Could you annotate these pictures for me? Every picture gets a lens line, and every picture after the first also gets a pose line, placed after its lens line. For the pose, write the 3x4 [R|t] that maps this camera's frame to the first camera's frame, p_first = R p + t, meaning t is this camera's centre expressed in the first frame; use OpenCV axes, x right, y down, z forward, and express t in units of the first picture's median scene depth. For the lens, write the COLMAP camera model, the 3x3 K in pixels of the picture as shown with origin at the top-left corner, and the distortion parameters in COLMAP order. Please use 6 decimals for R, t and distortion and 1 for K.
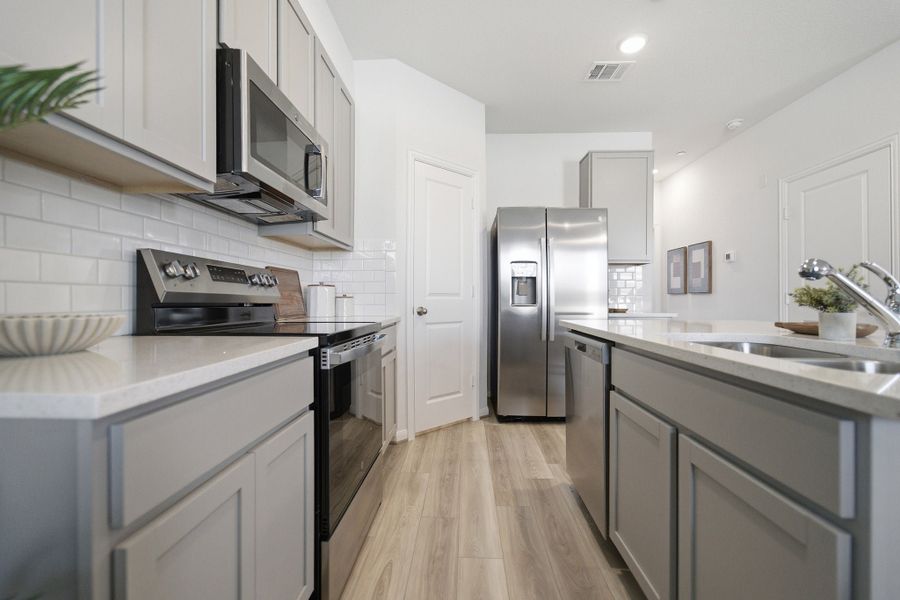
lens RADIAL K [[383.2, 0, 450.0], [0, 383.2, 300.0], [0, 0, 1]] dist [-0.001199, -0.000041]
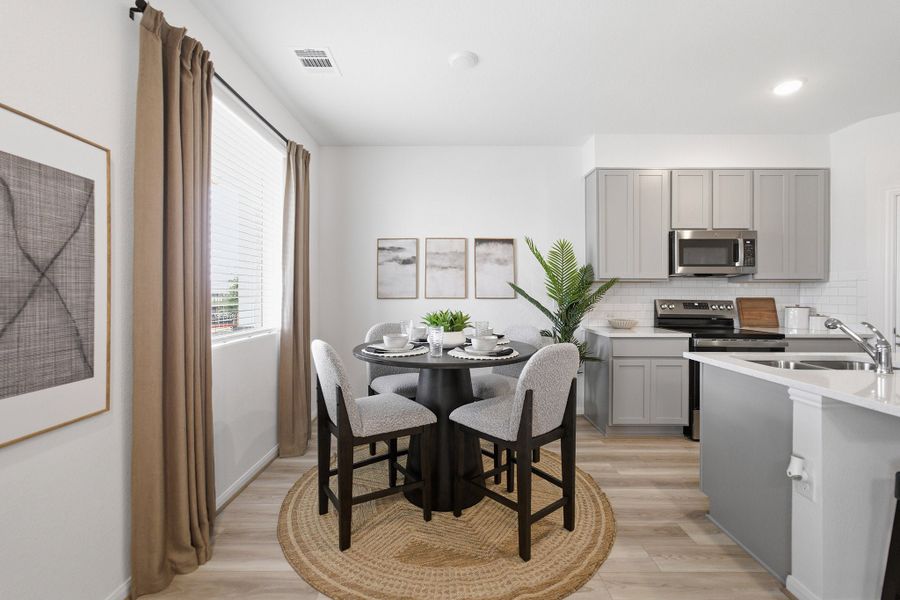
lens RADIAL K [[374.8, 0, 447.9], [0, 374.8, 295.8], [0, 0, 1]] dist [-0.002543, -0.000105]
pose [[0.041195, 0.007180, -0.999125, 1.177239], [-0.004664, 0.999965, 0.006994, -0.095873], [0.999140, 0.004372, 0.041227, -0.437531]]
